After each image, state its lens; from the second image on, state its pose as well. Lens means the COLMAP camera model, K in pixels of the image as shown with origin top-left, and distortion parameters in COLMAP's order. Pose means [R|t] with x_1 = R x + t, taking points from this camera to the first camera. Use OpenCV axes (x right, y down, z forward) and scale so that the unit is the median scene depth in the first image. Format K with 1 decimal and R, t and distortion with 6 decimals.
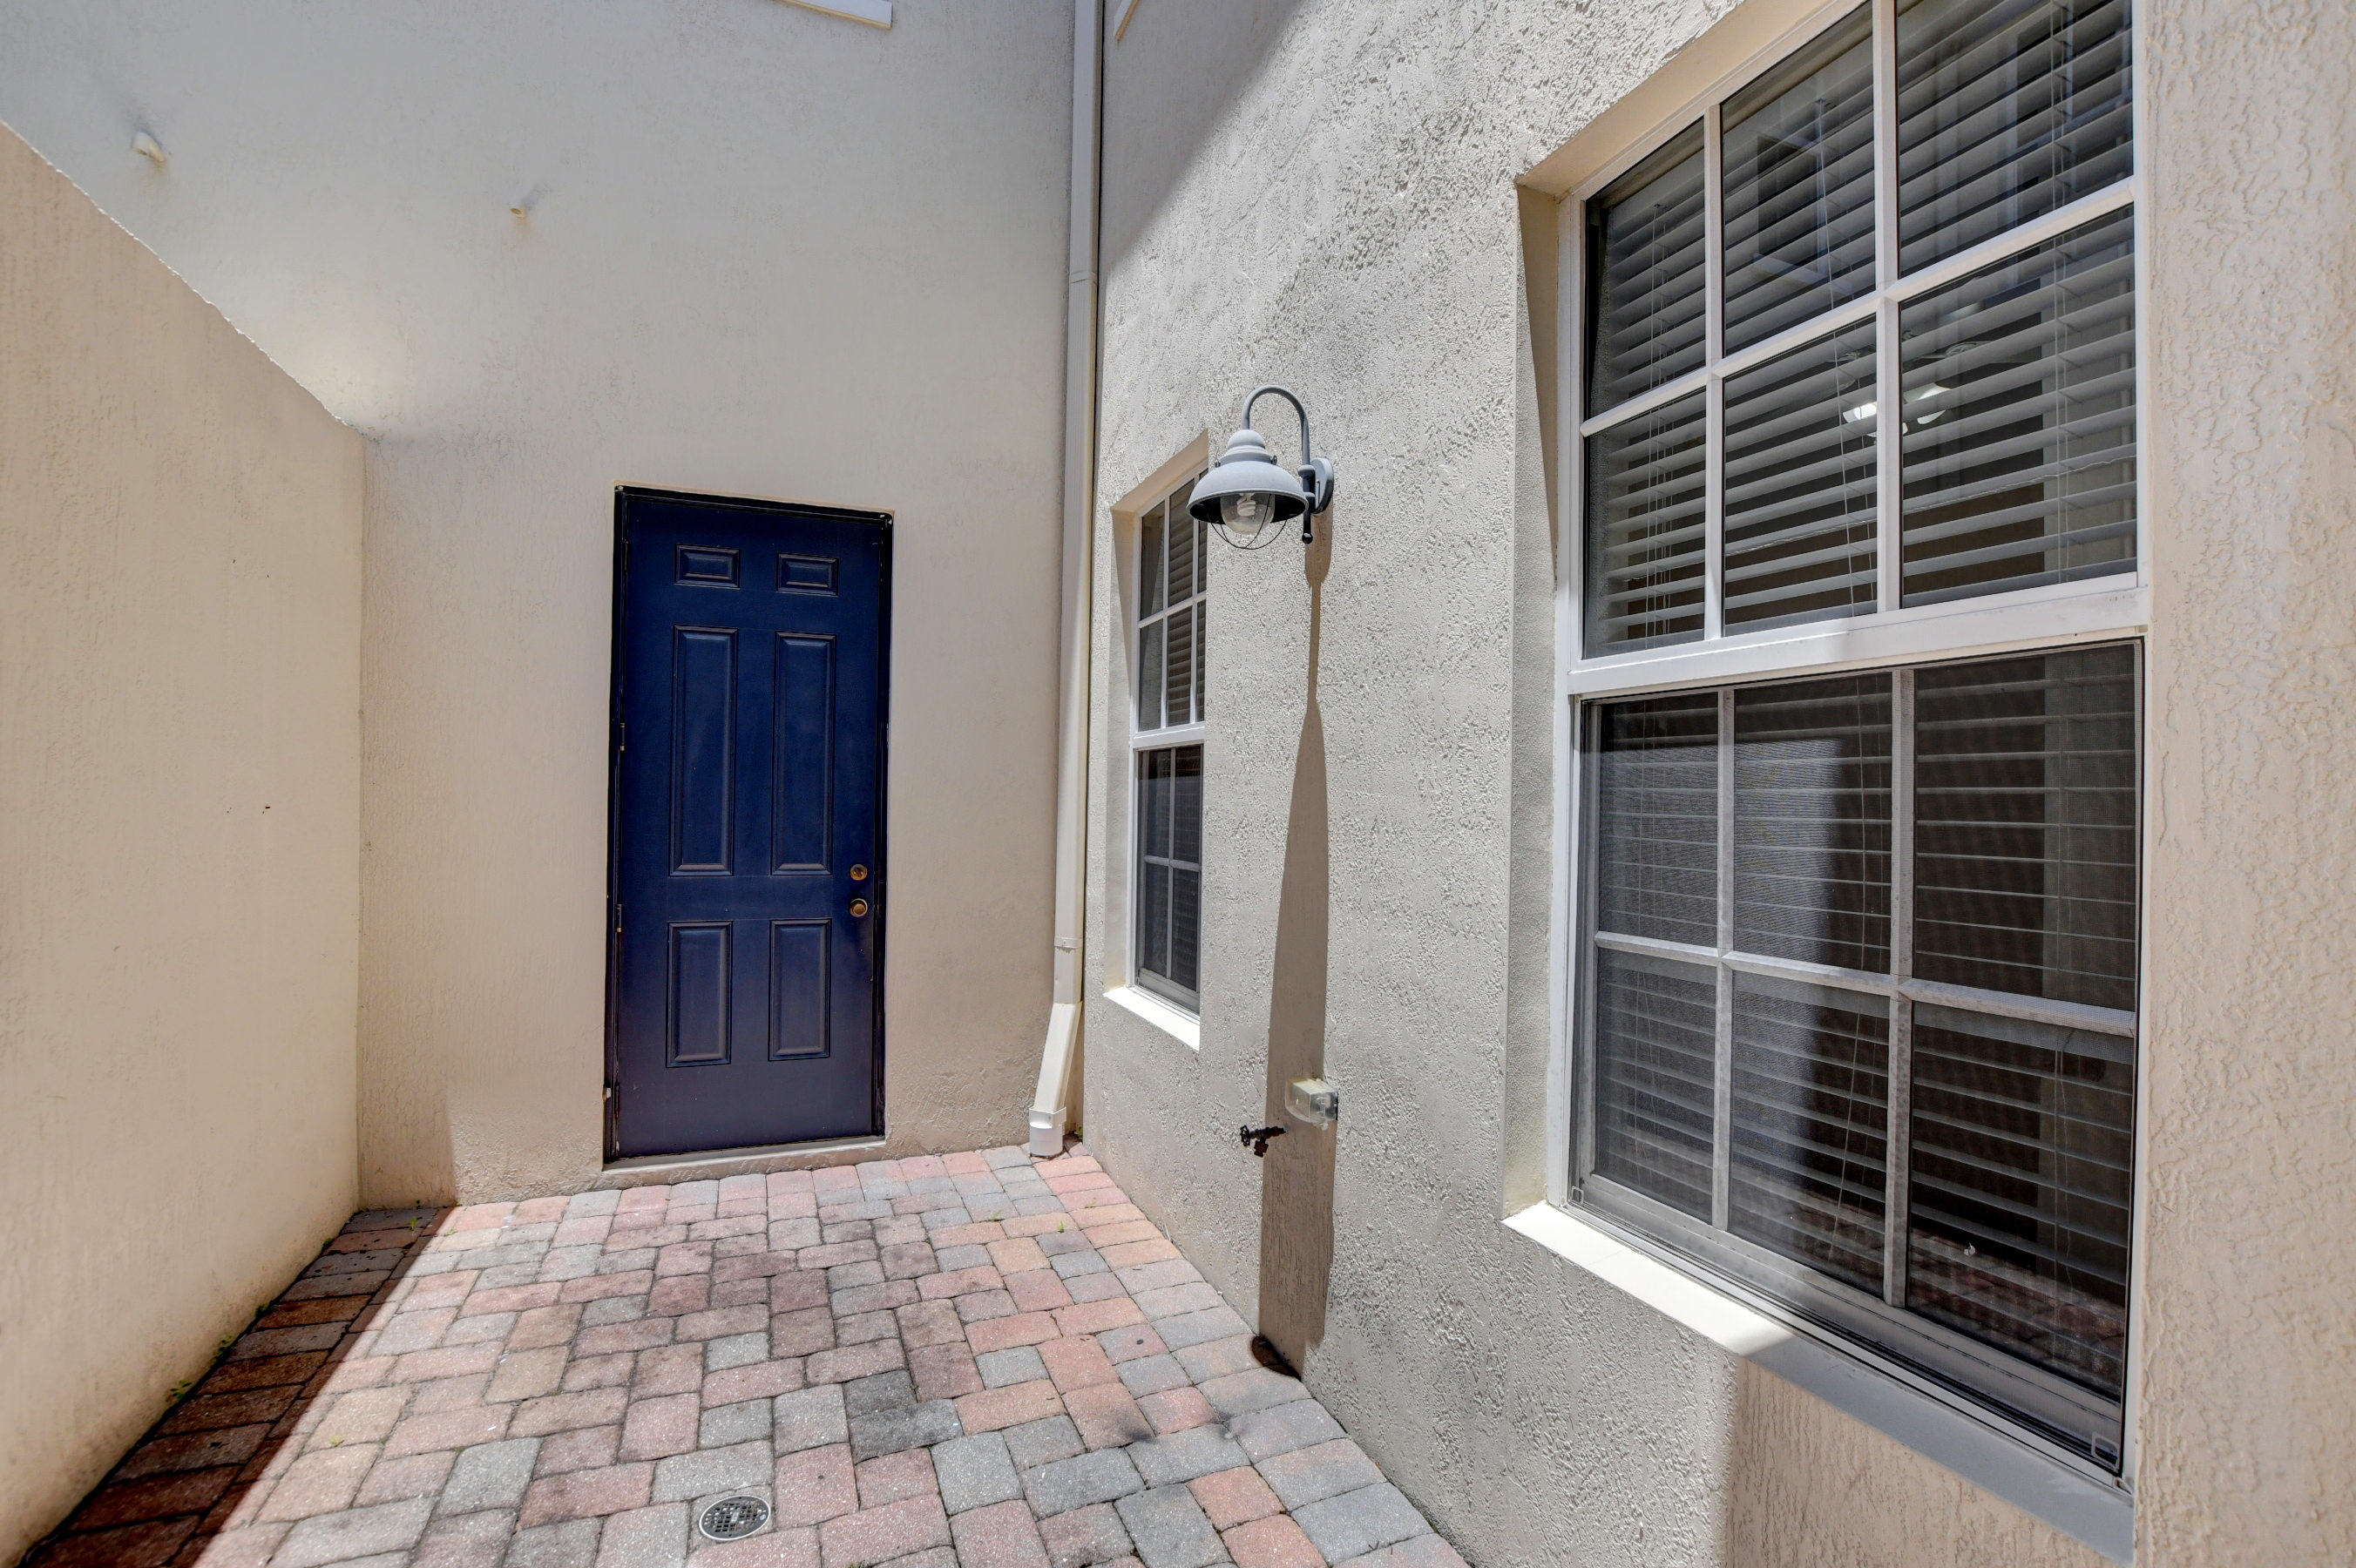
lens RADIAL K [[1027.7, 0, 1171.1], [0, 1027.7, 791.1], [0, 0, 1]] dist [-0.026566, 0.000429]
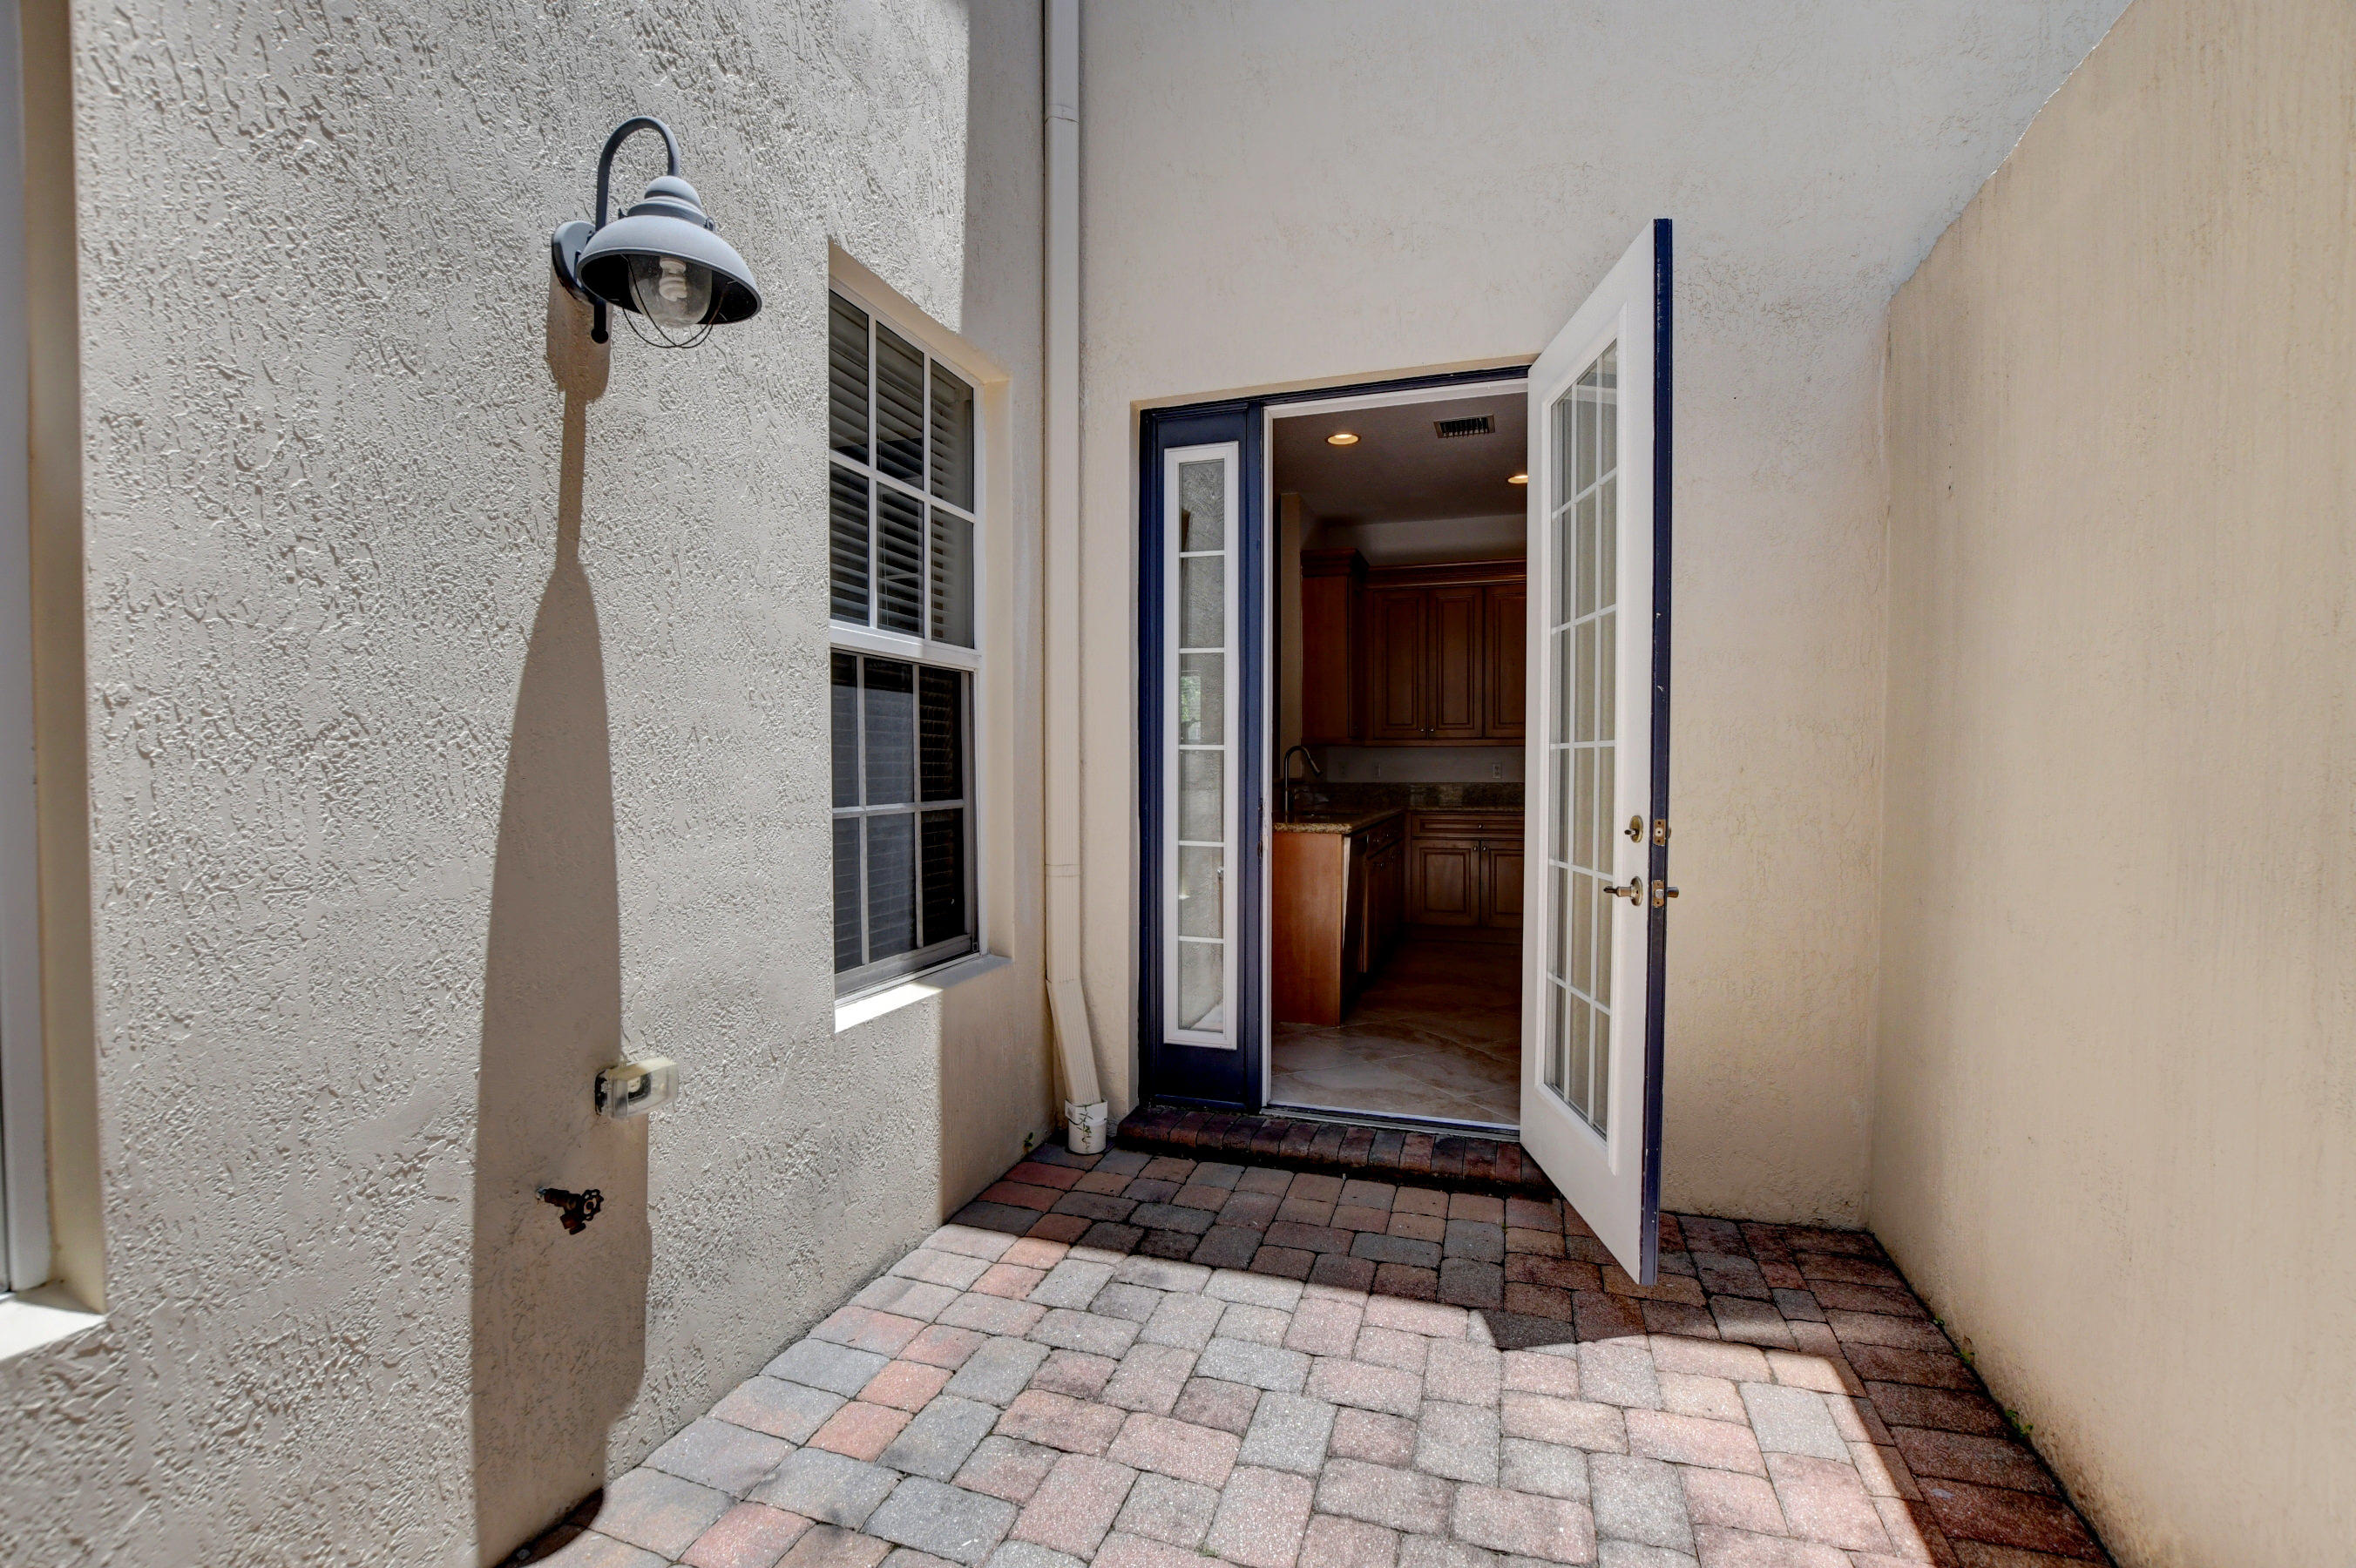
lens RADIAL K [[1027.7, 0, 1171.1], [0, 1027.7, 791.1], [0, 0, 1]] dist [-0.026566, 0.000429]
pose [[-0.755884, -0.027602, 0.654123, -0.724005], [-0.014386, 0.999570, 0.025555, 0.055701], [-0.654547, 0.009906, -0.755956, 1.429905]]
